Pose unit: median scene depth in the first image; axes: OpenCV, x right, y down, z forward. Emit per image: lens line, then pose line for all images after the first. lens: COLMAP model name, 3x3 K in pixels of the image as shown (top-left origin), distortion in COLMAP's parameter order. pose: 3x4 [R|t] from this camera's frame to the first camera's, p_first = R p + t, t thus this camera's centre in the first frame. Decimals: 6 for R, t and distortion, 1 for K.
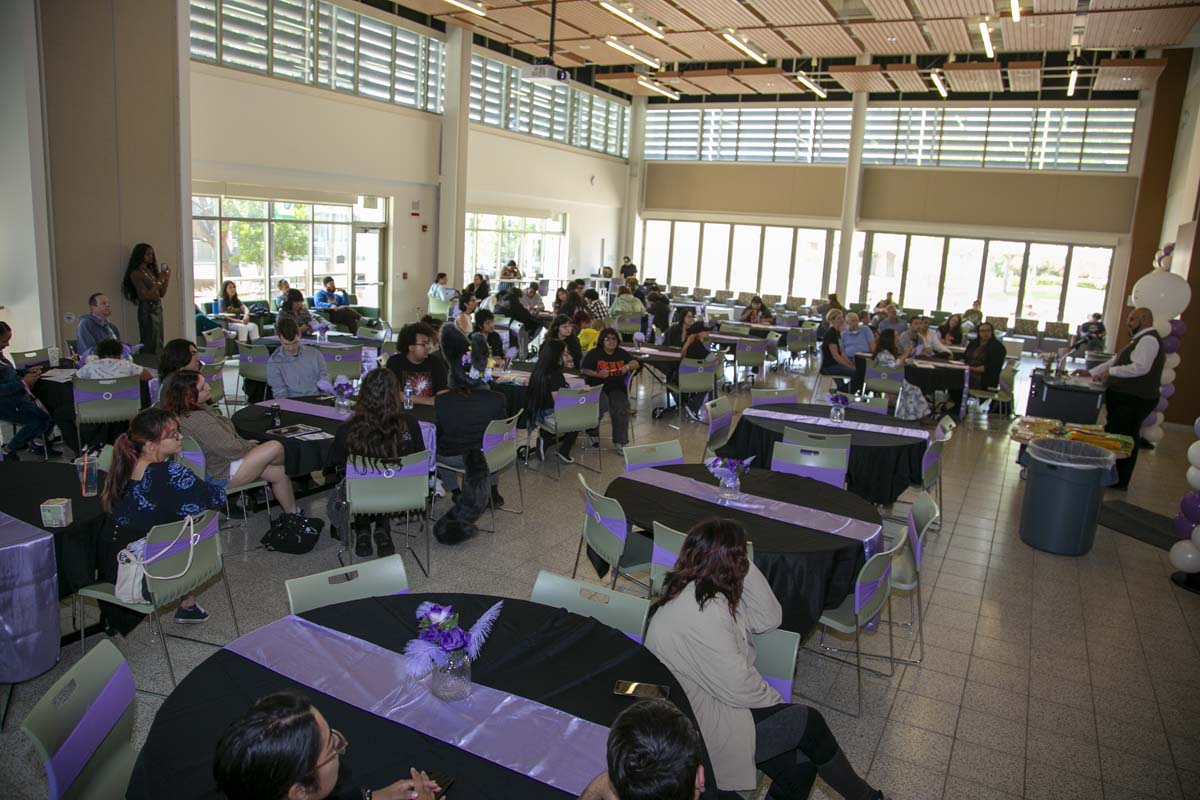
lens RADIAL K [[844.7, 0, 595.7], [0, 844.7, 405.6], [0, 0, 1]] dist [-0.119840, 0.065994]
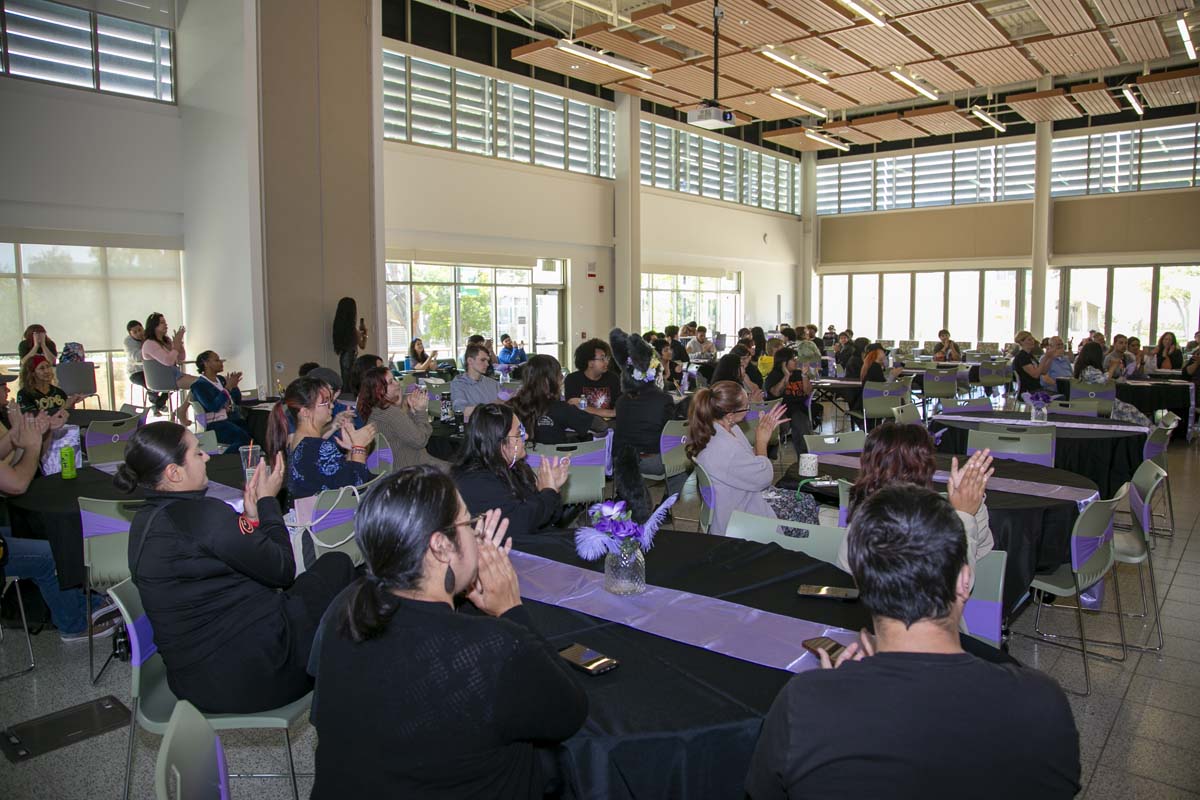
lens RADIAL K [[844.7, 0, 586.9], [0, 844.7, 403.5], [0, 0, 1]] dist [-0.119840, 0.065994]
pose [[0.974661, -0.039878, -0.220103, 0.000901], [0.017399, 0.994515, -0.103138, 0.036445], [0.223009, 0.096695, 0.970009, 0.004831]]
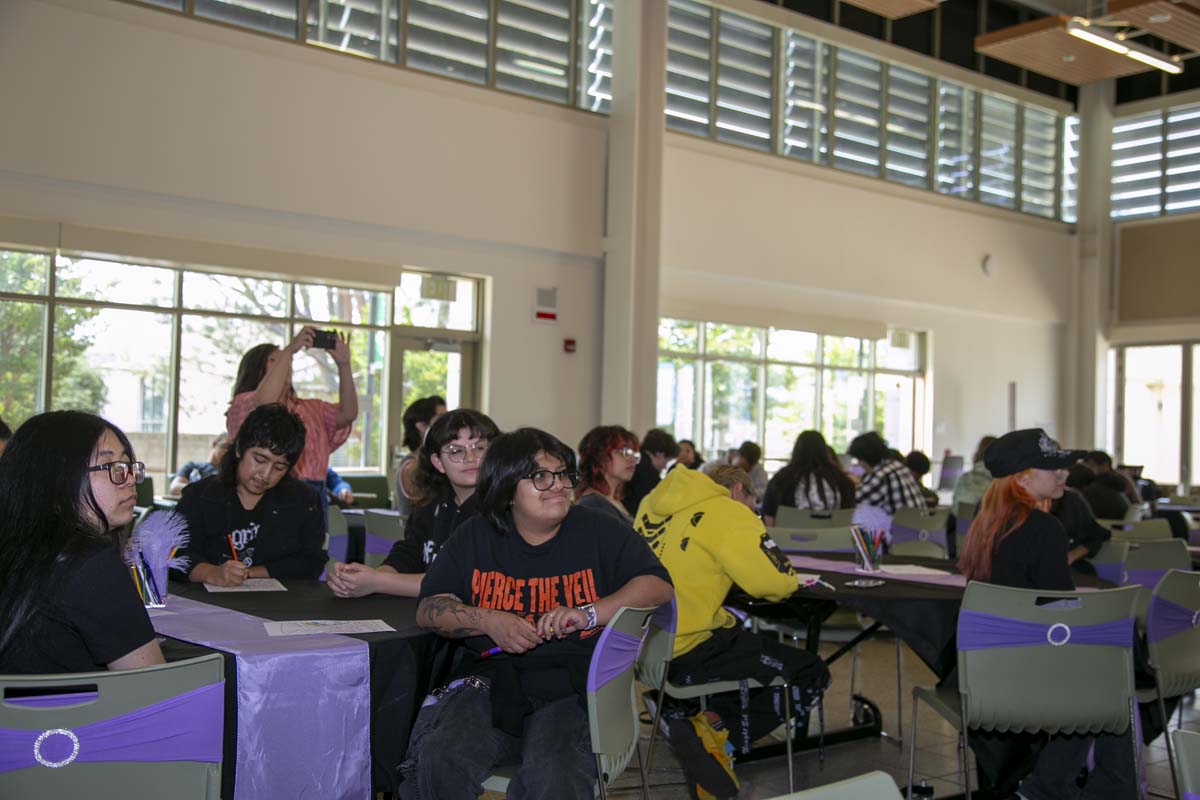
lens RADIAL K [[1293.7, 0, 591.1], [0, 1293.7, 406.0], [0, 0, 1]] dist [0.060657, 0.000000]
pose [[0.924808, -0.038582, -0.378474, 0.089629], [-0.054071, 0.971414, -0.231151, -0.008907], [0.376573, 0.234235, 0.896285, 0.367127]]
